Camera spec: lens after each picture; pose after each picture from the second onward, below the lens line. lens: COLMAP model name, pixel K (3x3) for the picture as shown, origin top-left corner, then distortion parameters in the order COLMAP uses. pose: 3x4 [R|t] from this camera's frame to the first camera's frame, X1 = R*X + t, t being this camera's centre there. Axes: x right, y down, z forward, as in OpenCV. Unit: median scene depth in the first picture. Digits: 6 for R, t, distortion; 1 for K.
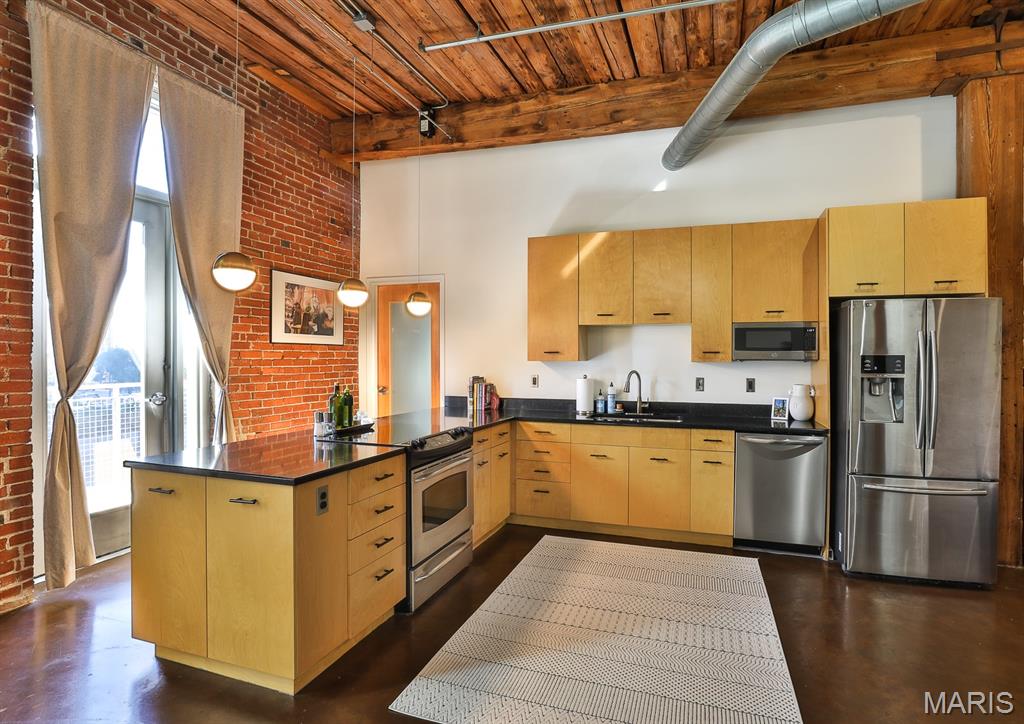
lens RADIAL K [[558.1, 0, 518.5], [0, 558.1, 350.9], [0, 0, 1]] dist [-0.034082, 0.010568]
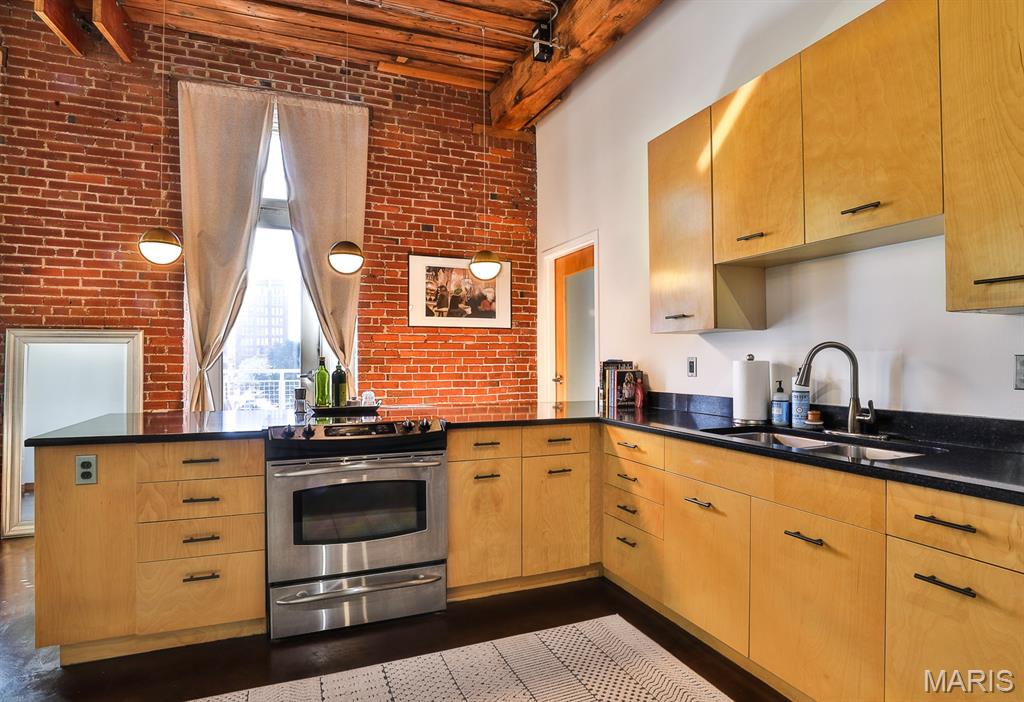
lens RADIAL K [[507.5, 0, 520.3], [0, 507.5, 356.9], [0, 0, 1]] dist [-0.025871, 0.000016]
pose [[0.628934, -0.015576, -0.777302, 0.399652], [0.012424, 0.999873, -0.009984, 0.052453], [0.777359, -0.003377, 0.629048, 0.556317]]
